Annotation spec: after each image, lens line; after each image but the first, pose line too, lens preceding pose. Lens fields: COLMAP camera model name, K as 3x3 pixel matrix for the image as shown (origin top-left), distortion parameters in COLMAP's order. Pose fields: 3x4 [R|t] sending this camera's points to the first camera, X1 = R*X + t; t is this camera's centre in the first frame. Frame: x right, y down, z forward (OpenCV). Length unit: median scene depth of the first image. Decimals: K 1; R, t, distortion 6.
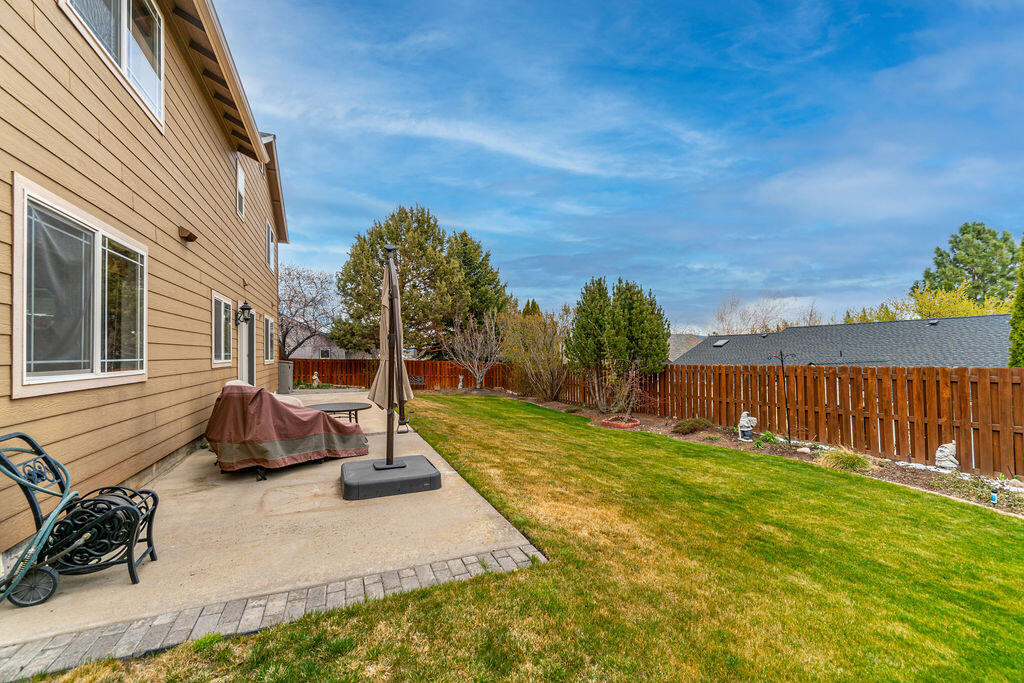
lens RADIAL K [[439.4, 0, 514.2], [0, 439.4, 343.9], [0, 0, 1]] dist [0.000156, 0.000476]
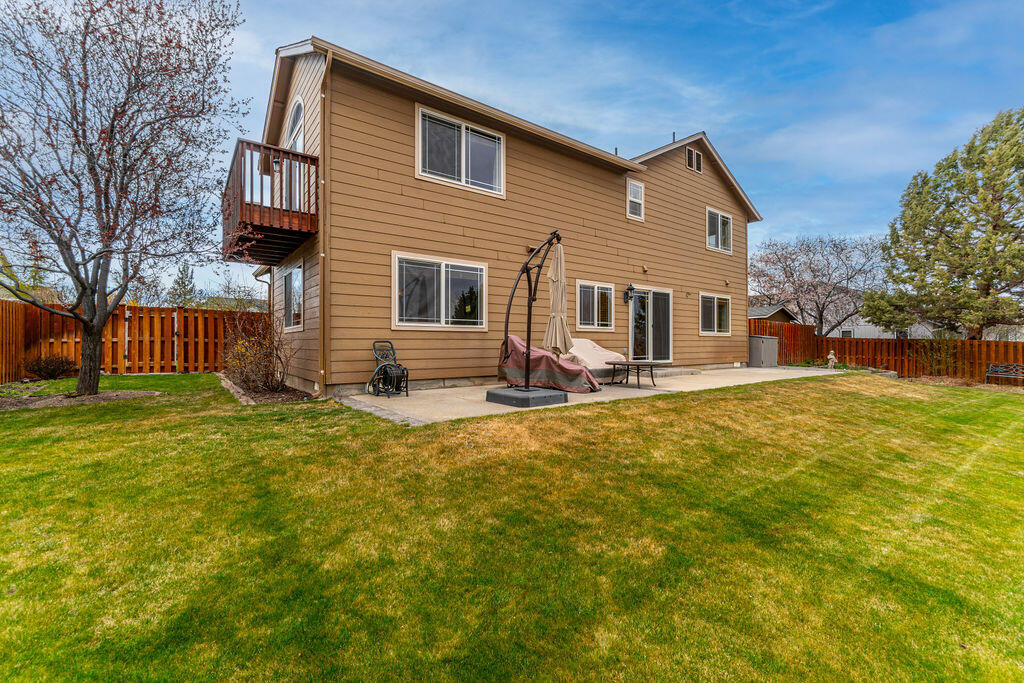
lens RADIAL K [[439.4, 0, 514.2], [0, 439.4, 343.9], [0, 0, 1]] dist [0.000156, 0.000476]
pose [[0.243007, 0.011266, -0.969959, 1.001490], [0.015328, 0.999763, 0.015452, 0.100579], [0.969903, -0.018623, 0.242777, 0.585068]]
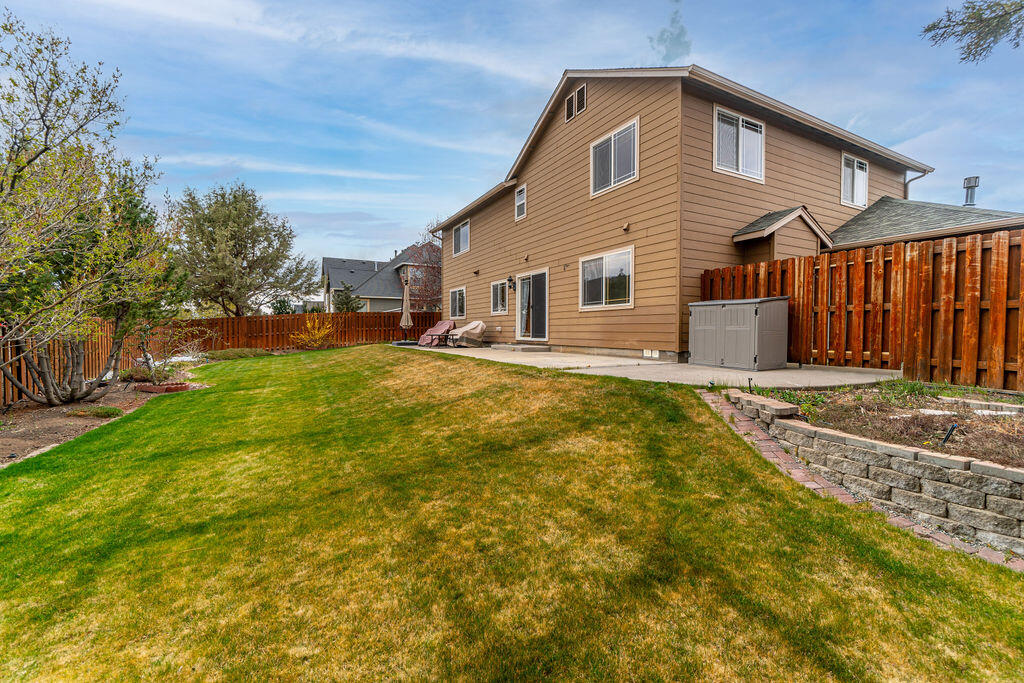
lens RADIAL K [[439.4, 0, 514.2], [0, 439.4, 343.9], [0, 0, 1]] dist [0.000156, 0.000476]
pose [[-0.996709, 0.018248, -0.078977, -0.845771], [0.017060, 0.999731, 0.015682, 0.234352], [0.079242, 0.014283, -0.996753, 4.597193]]
